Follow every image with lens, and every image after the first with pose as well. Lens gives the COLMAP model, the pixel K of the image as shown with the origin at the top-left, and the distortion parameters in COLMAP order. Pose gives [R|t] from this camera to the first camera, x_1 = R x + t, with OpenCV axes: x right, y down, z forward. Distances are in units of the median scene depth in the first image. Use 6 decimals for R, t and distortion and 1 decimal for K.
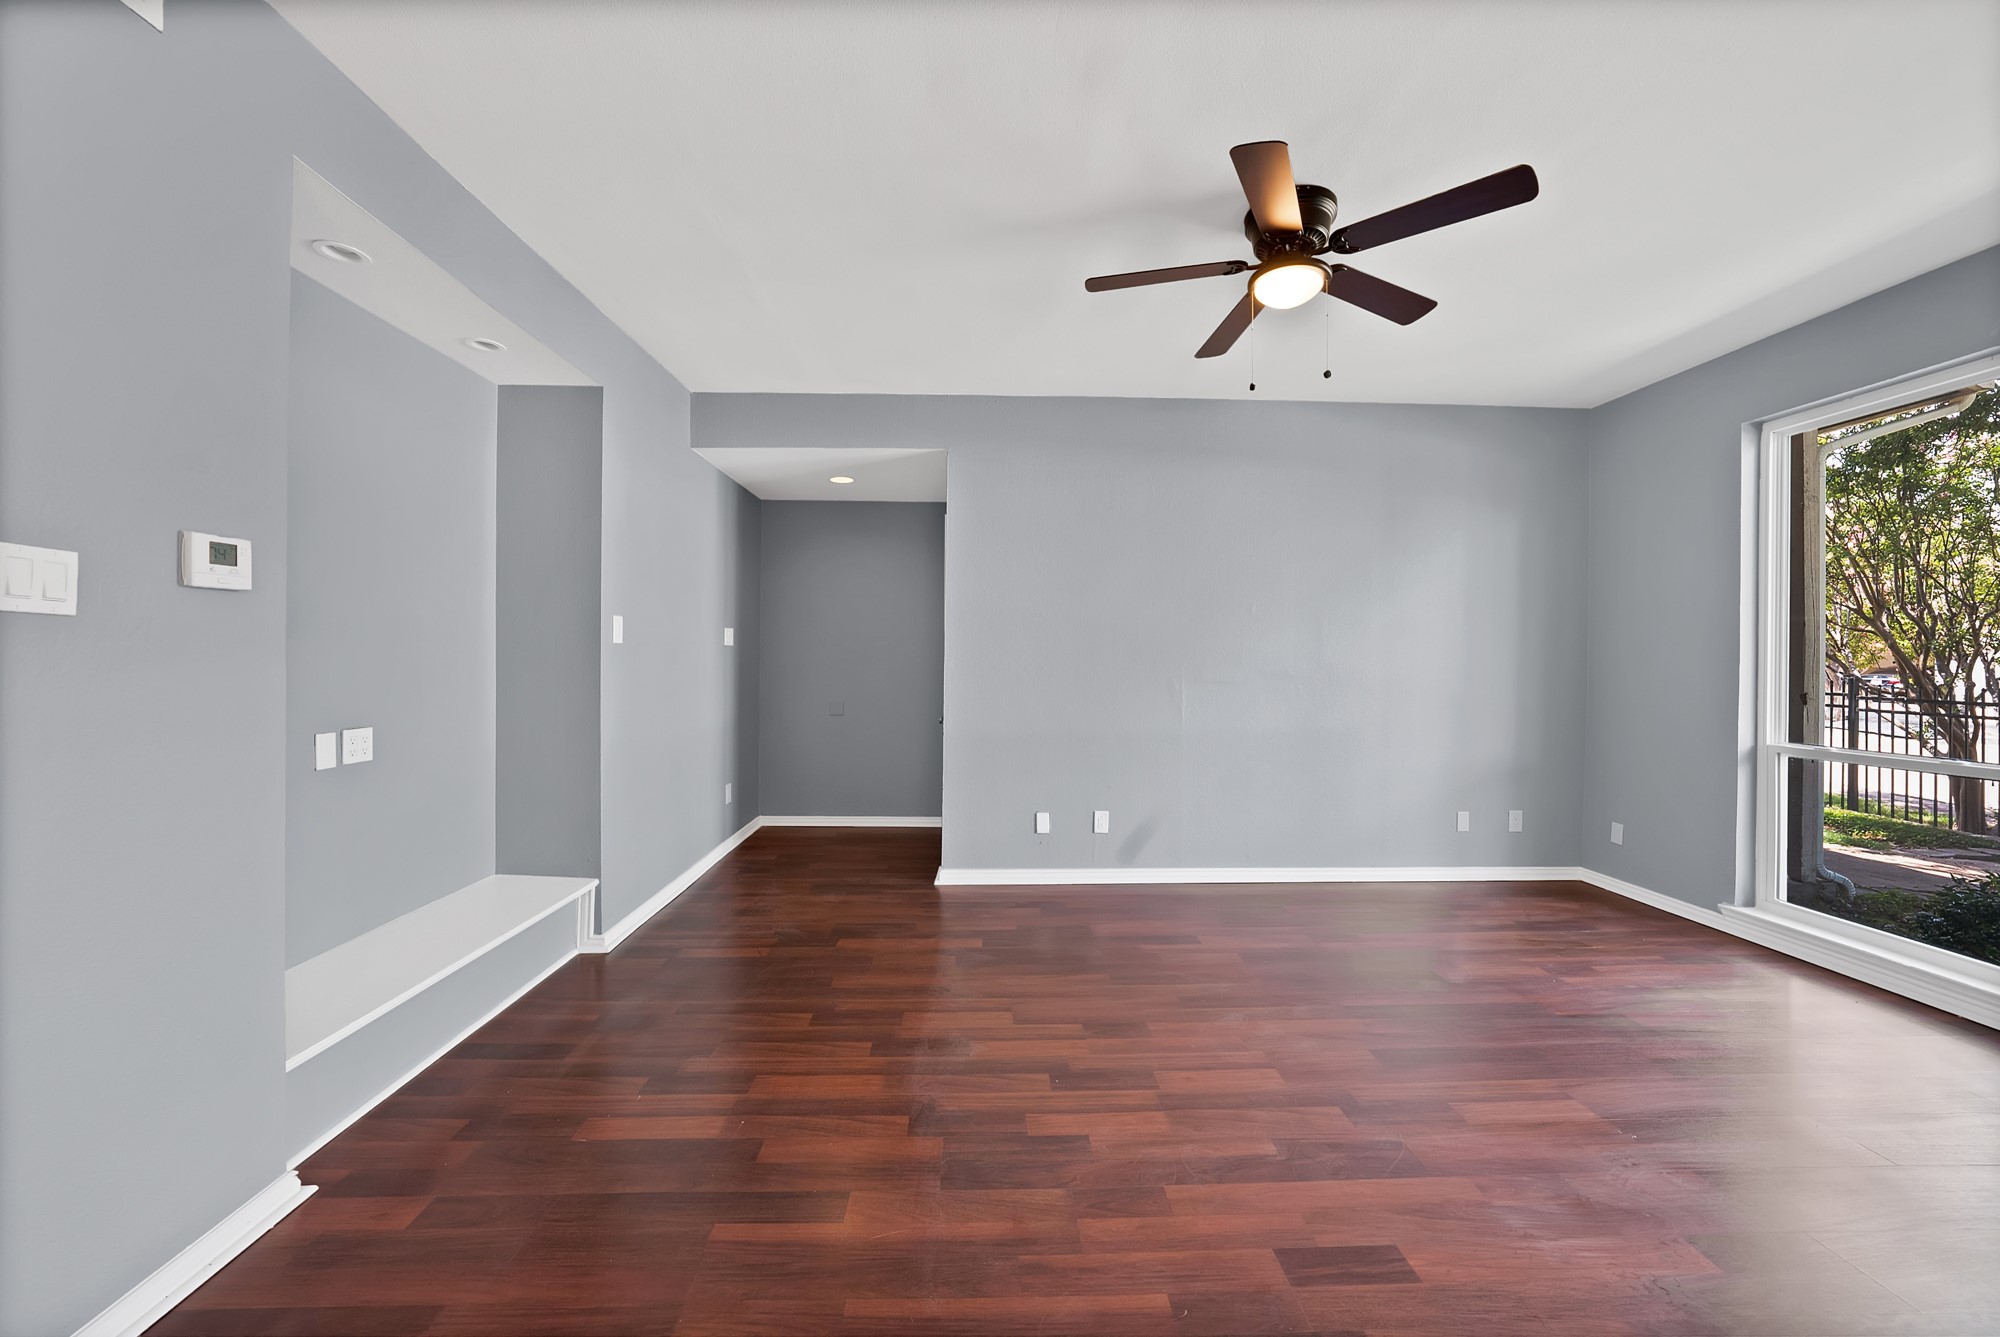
lens RADIAL K [[707.0, 0, 1006.9], [0, 707.0, 664.7], [0, 0, 1]] dist [-0.019725, 0.000204]
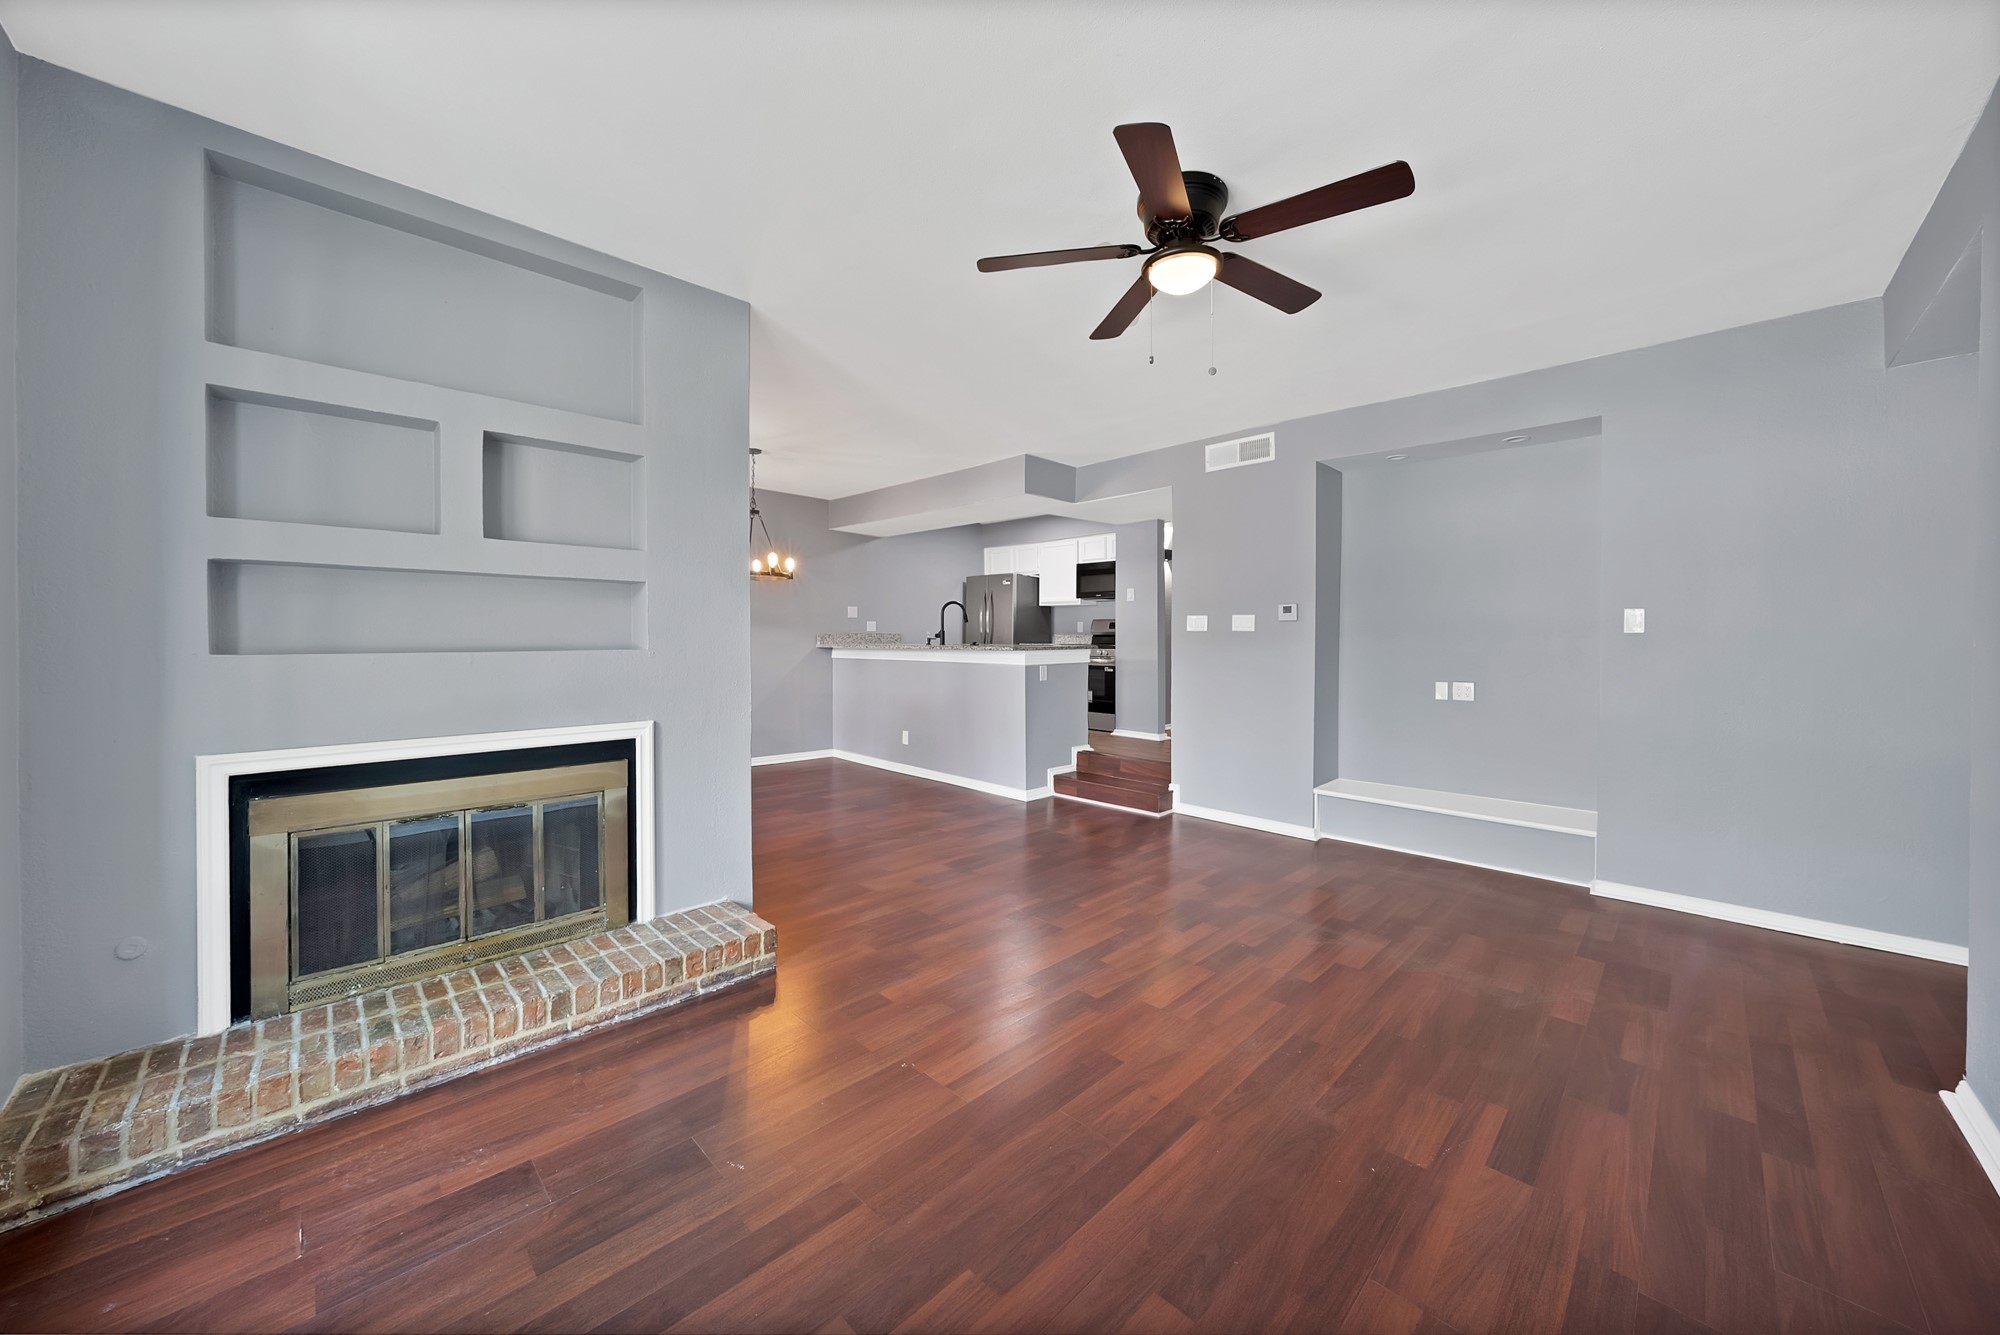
lens RADIAL K [[726.1, 0, 990.6], [0, 726.1, 655.4], [0, 0, 1]] dist [-0.025702, 0.005958]
pose [[-0.732077, 0.013211, -0.681094, 0.965003], [-0.009669, 0.999510, 0.029780, -0.017880], [0.681153, 0.028387, -0.731590, 1.159503]]
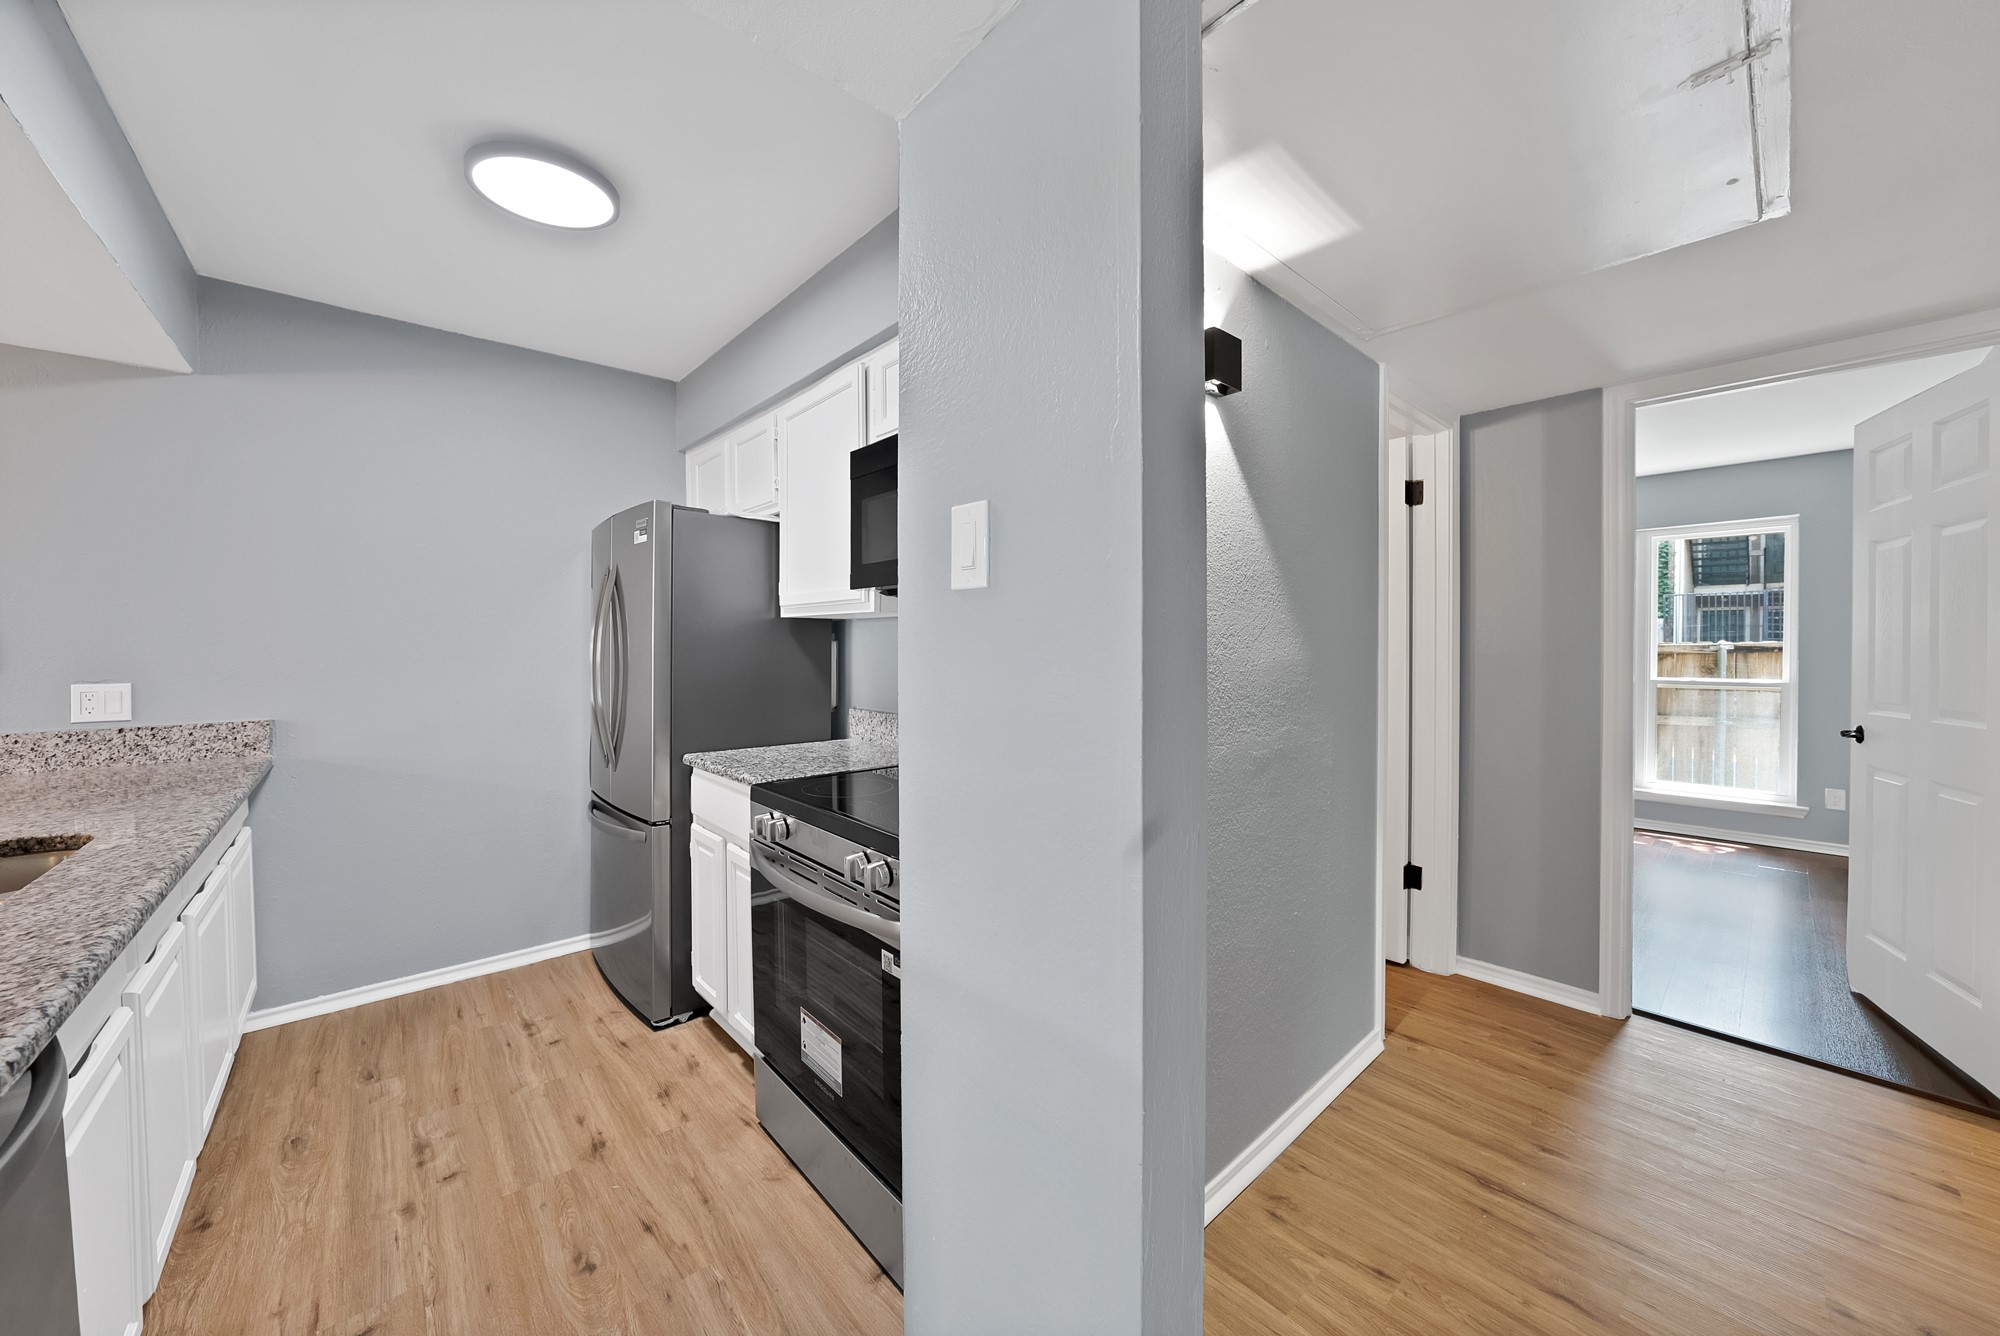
lens RADIAL K [[726.1, 0, 990.6], [0, 726.1, 655.9], [0, 0, 1]] dist [-0.025702, 0.005958]
pose [[-0.764002, 0.007592, -0.645169, -0.684758], [-0.004853, 0.999835, 0.017512, -0.099758], [0.645196, 0.016510, -0.763839, 0.058982]]
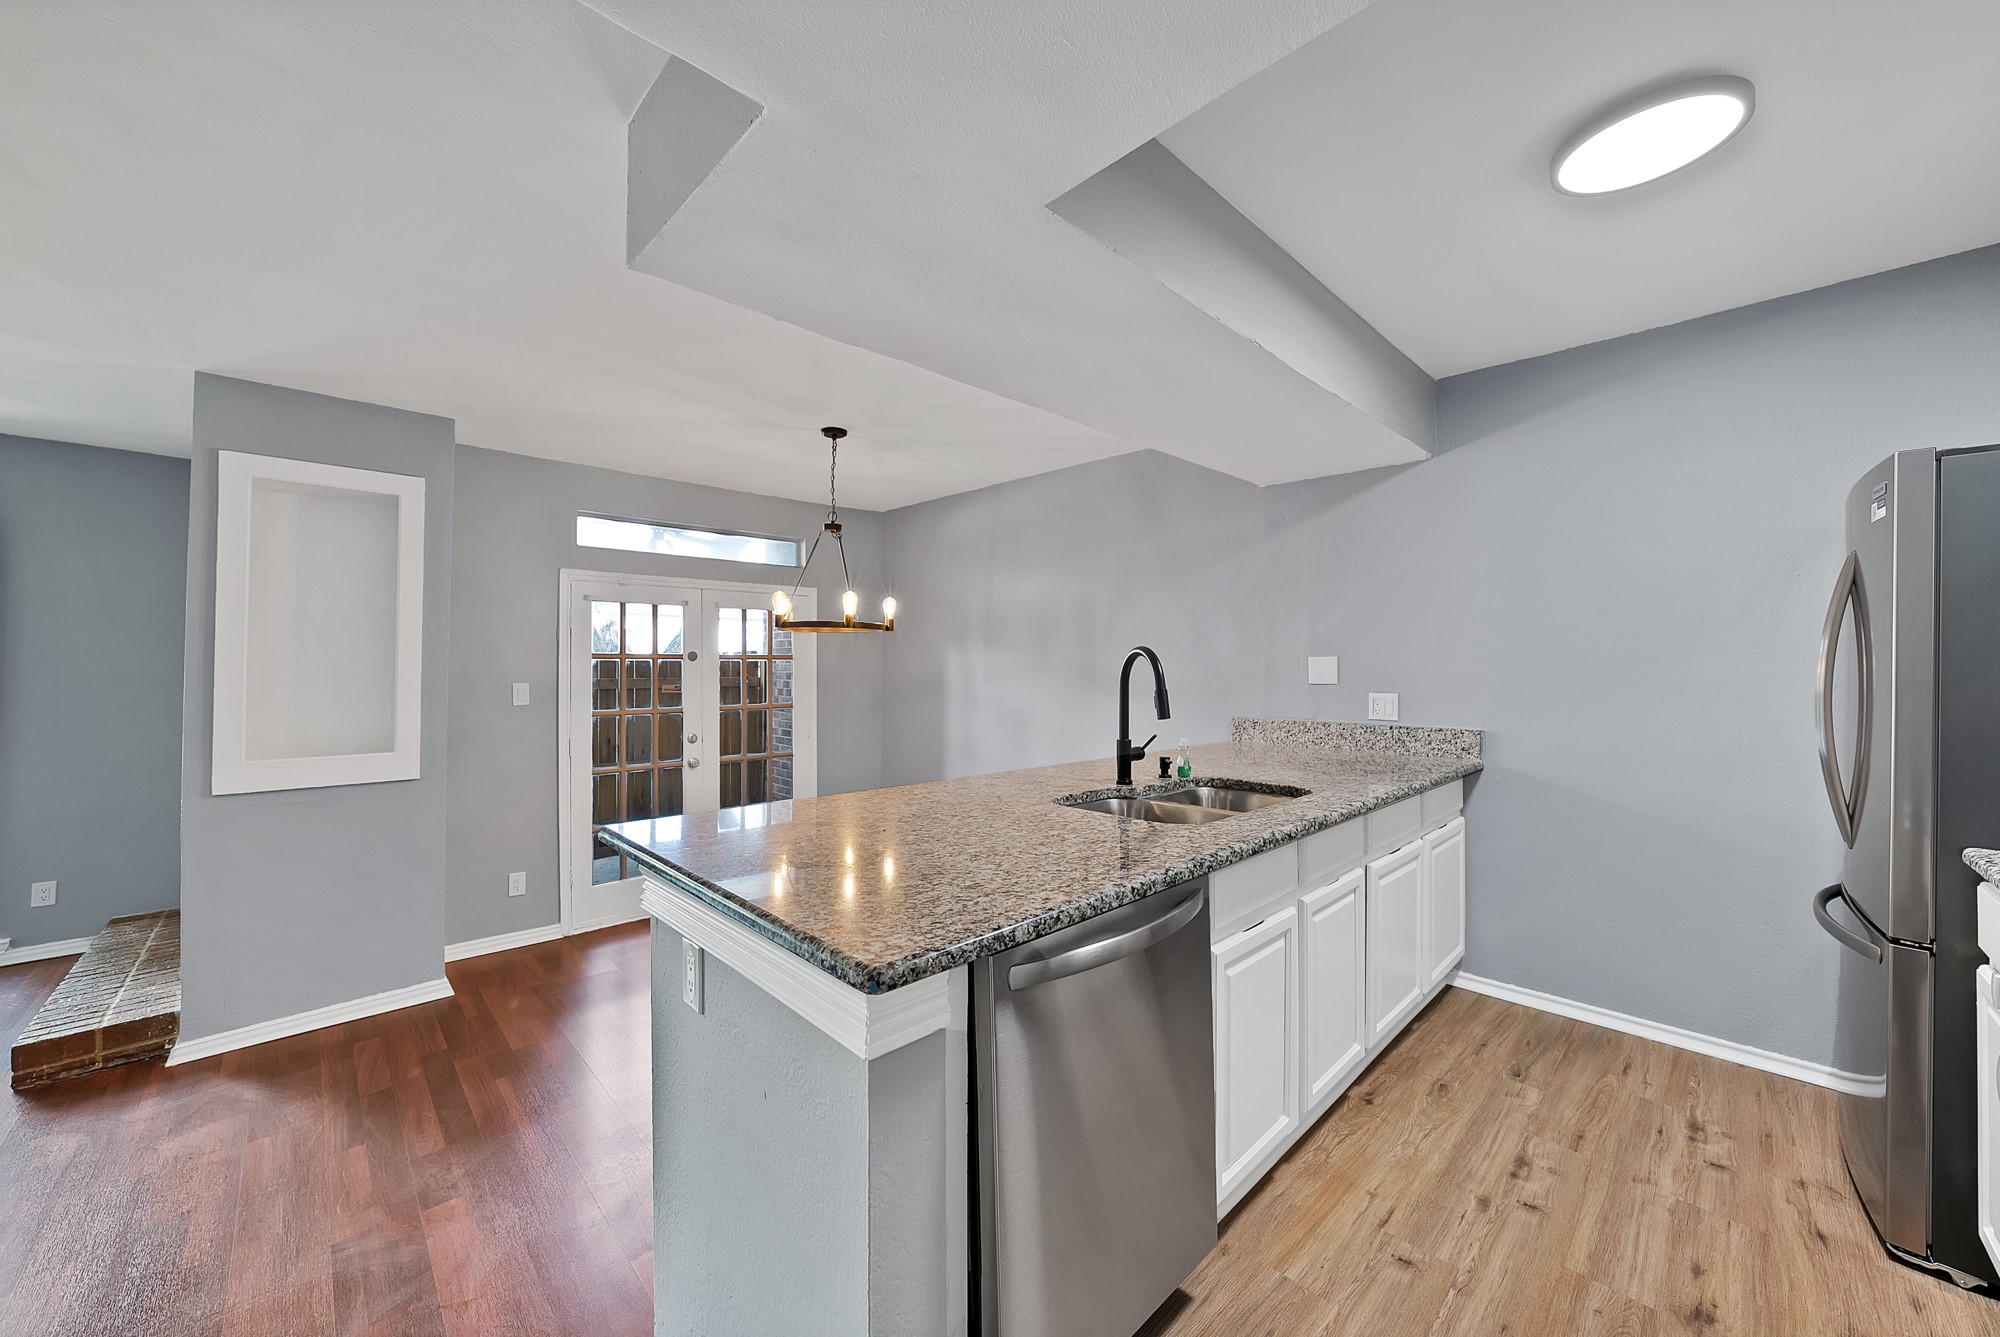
lens RADIAL K [[726.1, 0, 990.6], [0, 726.1, 656.4], [0, 0, 1]] dist [-0.025702, 0.005958]
pose [[-0.679857, 0.001302, 0.733343, -0.825673], [-0.002621, 0.999988, -0.004206, -0.101754], [-0.733340, -0.004782, -0.679845, 0.049569]]
